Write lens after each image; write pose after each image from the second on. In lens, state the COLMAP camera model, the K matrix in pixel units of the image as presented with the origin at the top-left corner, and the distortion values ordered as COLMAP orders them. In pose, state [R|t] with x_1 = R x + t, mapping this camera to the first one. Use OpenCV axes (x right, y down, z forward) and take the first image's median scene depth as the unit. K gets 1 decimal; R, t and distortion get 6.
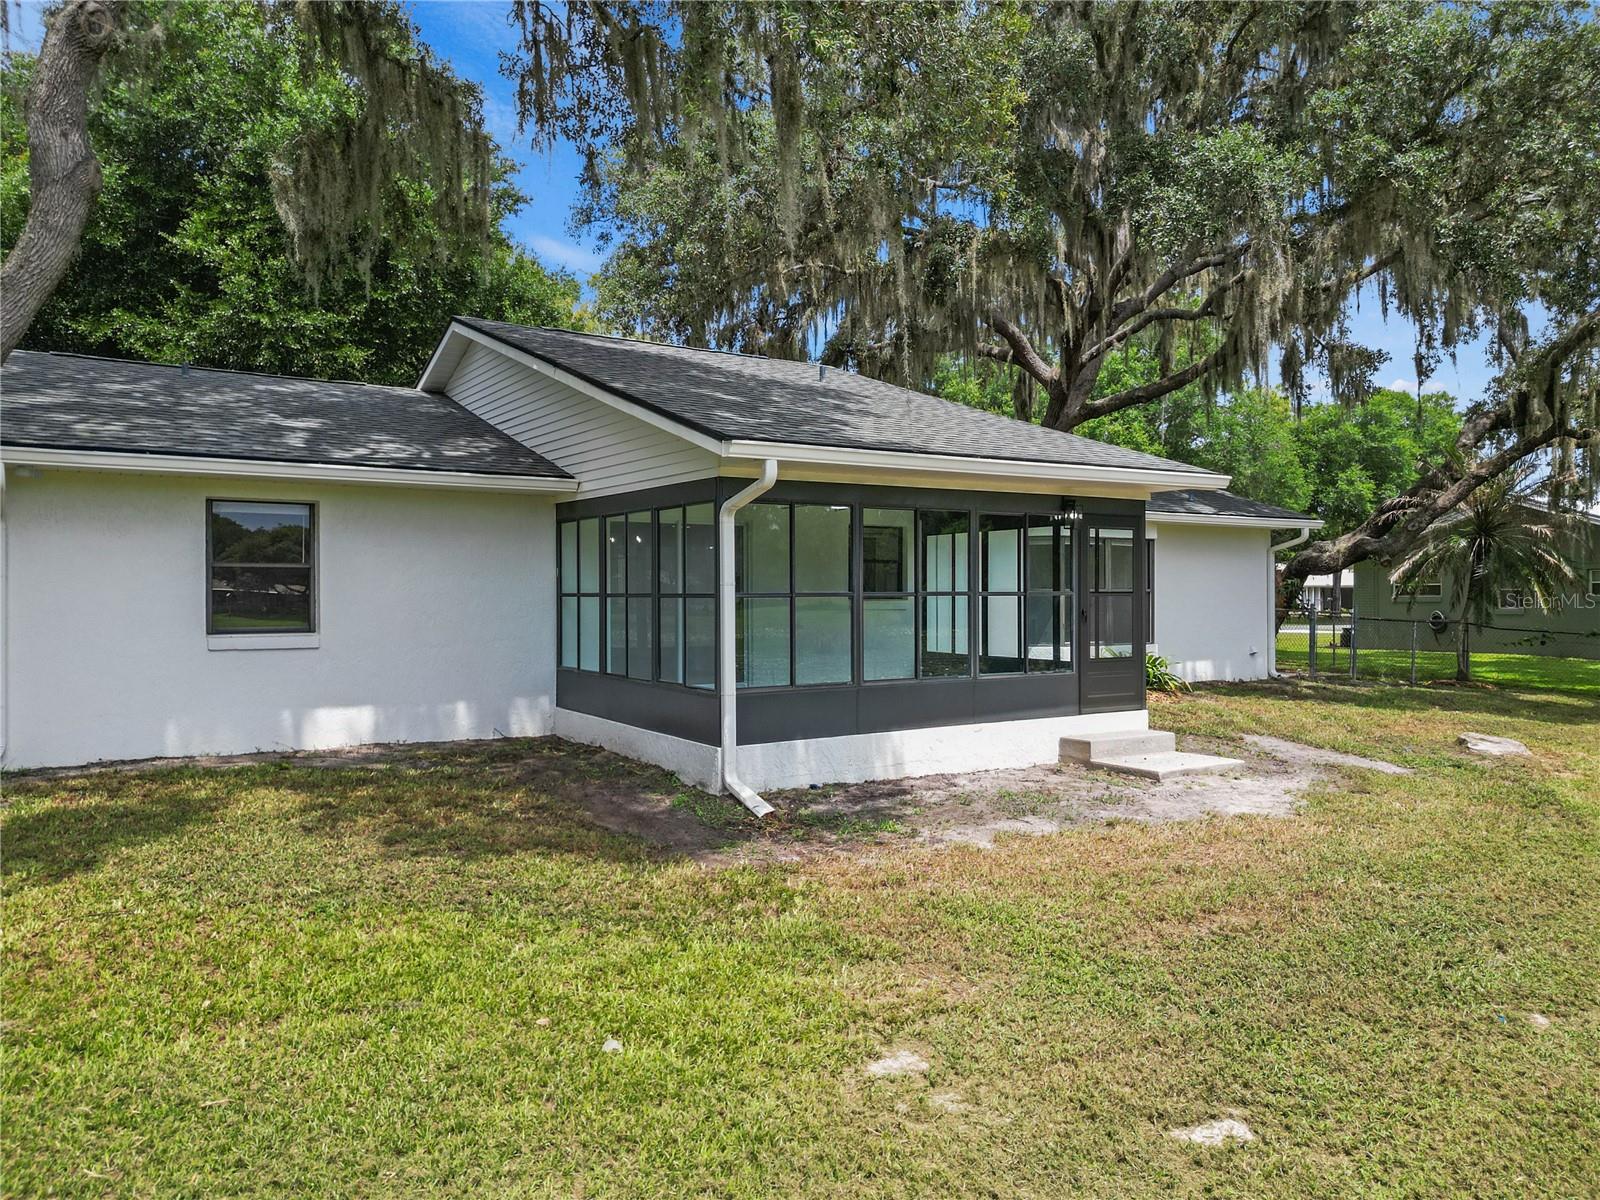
lens RADIAL K [[1115.7, 0, 792.1], [0, 1115.7, 607.5], [0, 0, 1]] dist [0.064743, -0.057245]
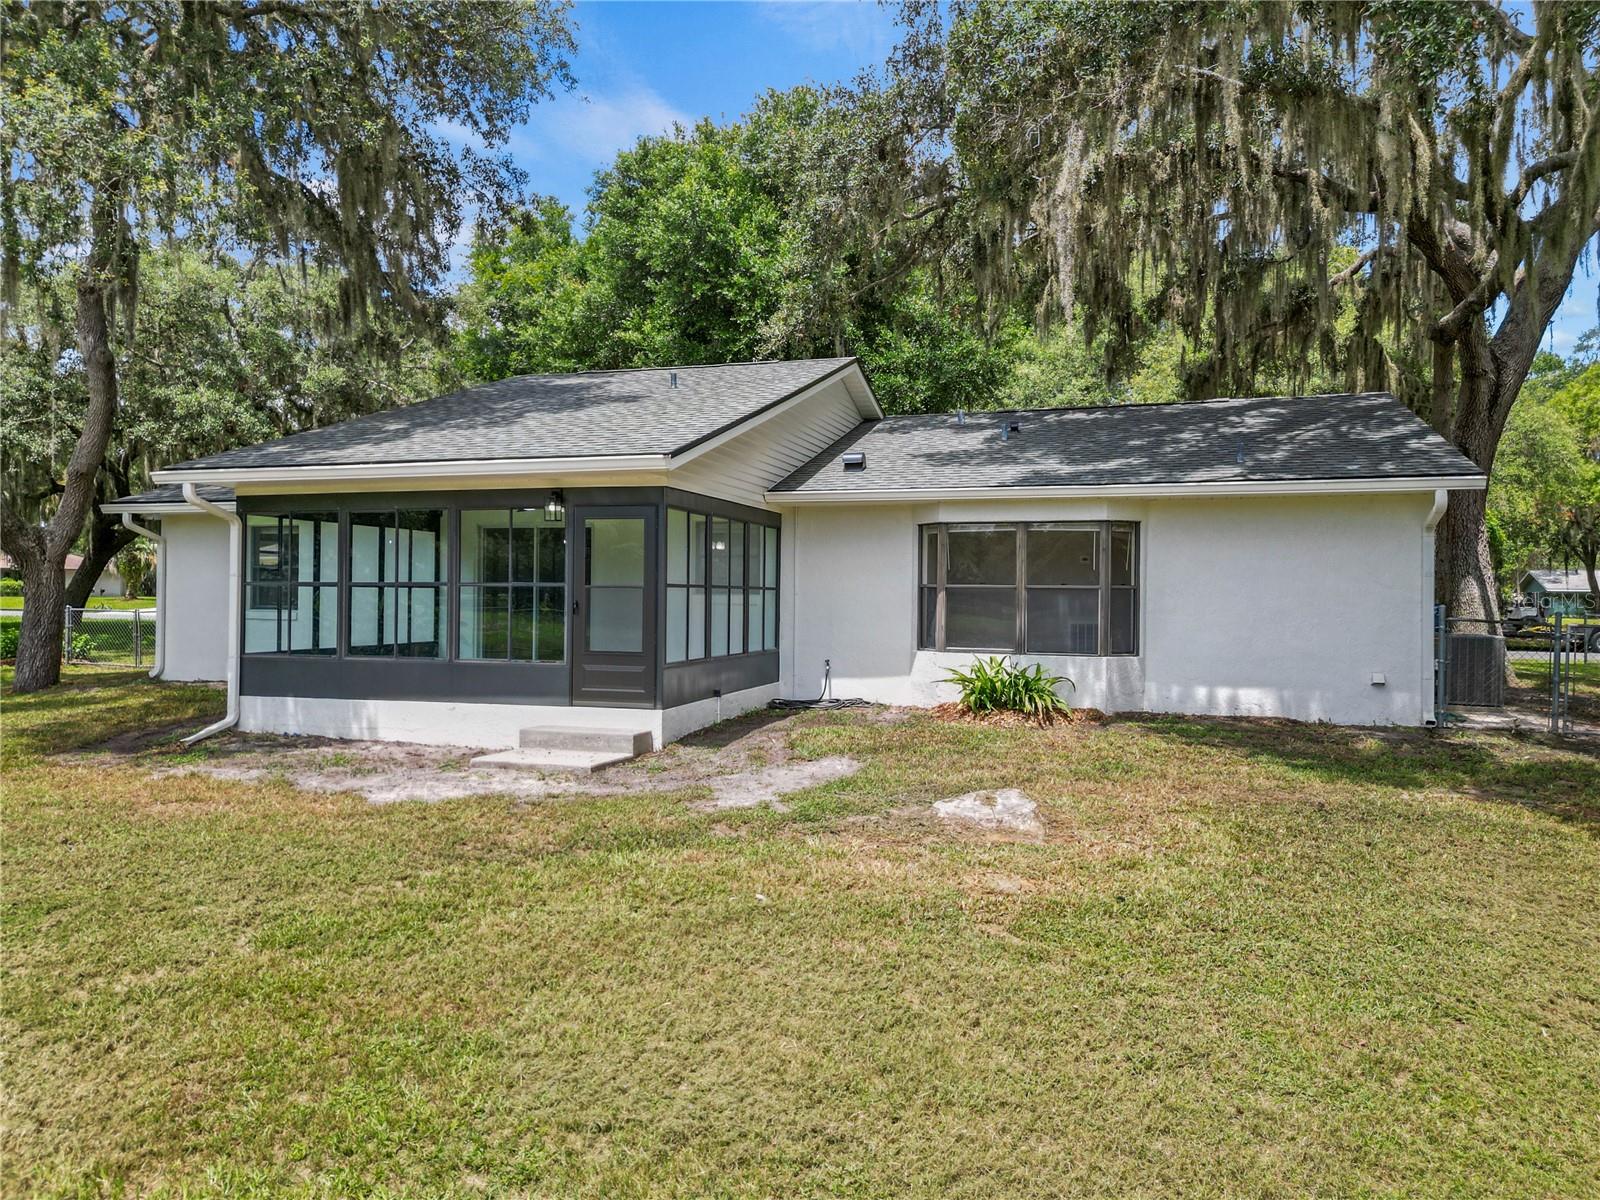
lens RADIAL K [[1126.4, 0, 800.6], [0, 1126.4, 597.7], [0, 0, 1]] dist [0.067106, -0.063910]
pose [[0.636391, 0.008214, -0.771323, 1.288124], [-0.016496, 0.999860, -0.002963, -0.000882], [0.771190, 0.014610, 0.636437, 0.576535]]
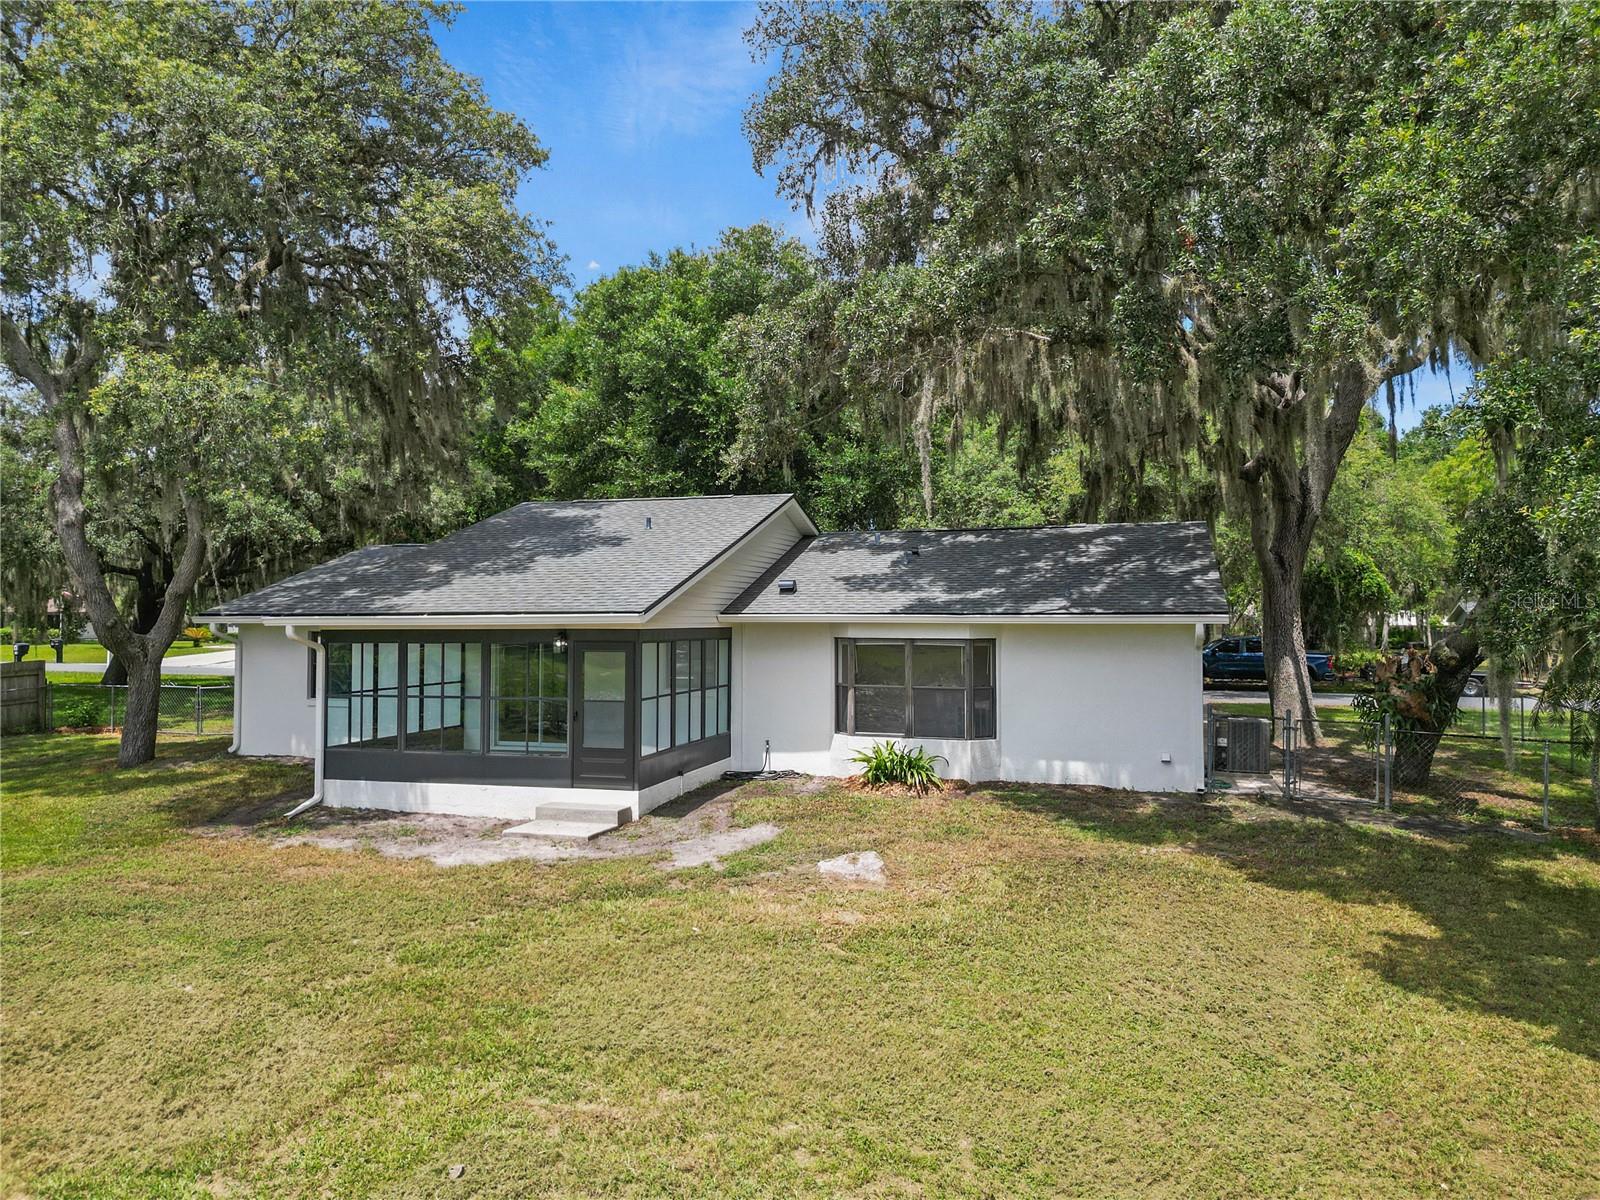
lens RADIAL K [[1111.3, 0, 801.2], [0, 1111.3, 602.1], [0, 0, 1]] dist [0.061985, -0.049310]
pose [[0.647902, -0.010202, -0.761656, 1.642554], [-0.007231, 0.999783, -0.019543, -0.118334], [0.761690, 0.018169, 0.647687, 0.363531]]
